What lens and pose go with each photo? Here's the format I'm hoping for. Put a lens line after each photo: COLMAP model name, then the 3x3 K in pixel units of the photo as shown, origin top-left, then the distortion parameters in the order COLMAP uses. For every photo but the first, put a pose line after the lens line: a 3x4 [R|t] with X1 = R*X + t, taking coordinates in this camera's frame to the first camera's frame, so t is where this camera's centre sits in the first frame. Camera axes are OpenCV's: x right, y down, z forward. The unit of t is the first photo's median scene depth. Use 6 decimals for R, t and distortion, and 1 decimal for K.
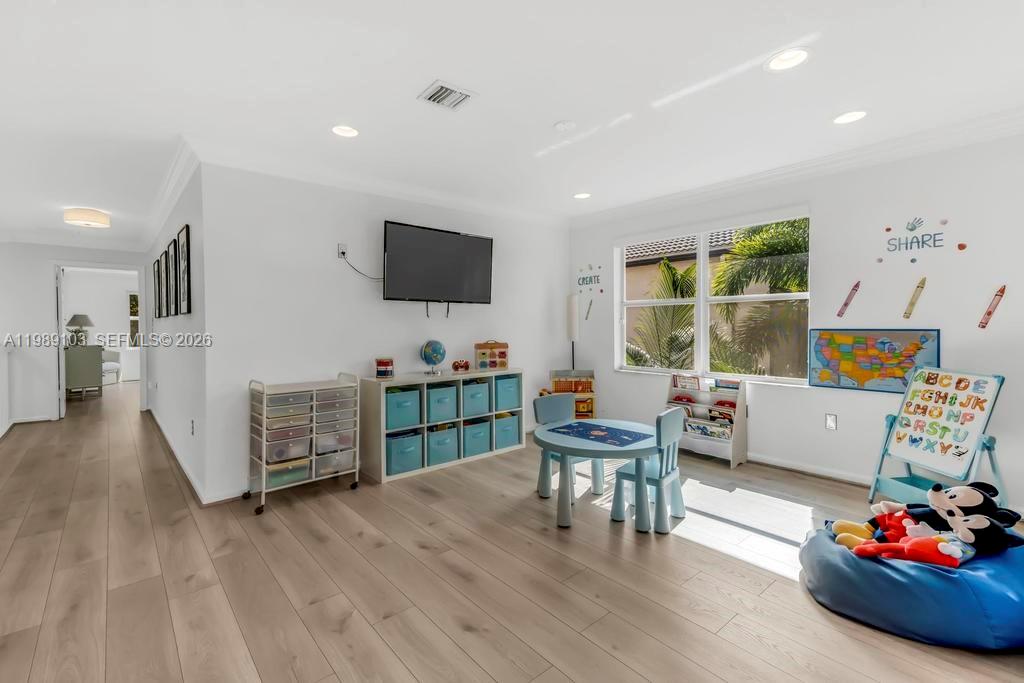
lens RADIAL K [[459.1, 0, 513.3], [0, 459.1, 330.1], [0, 0, 1]] dist [0.036550, 0.000063]
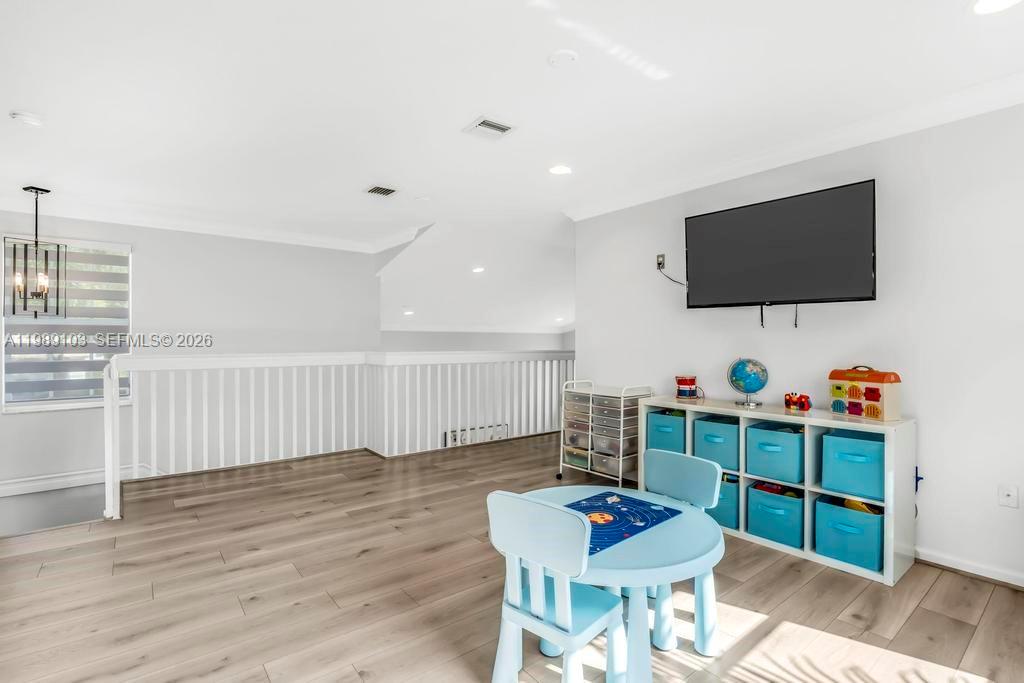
lens RADIAL K [[478.8, 0, 520.6], [0, 478.8, 336.2], [0, 0, 1]] dist [0.003468, 0.000107]
pose [[-0.033482, -0.012714, -0.999358, 0.582325], [-0.024792, 0.999622, -0.011887, 0.004471], [0.999132, 0.024378, -0.033785, 0.662370]]
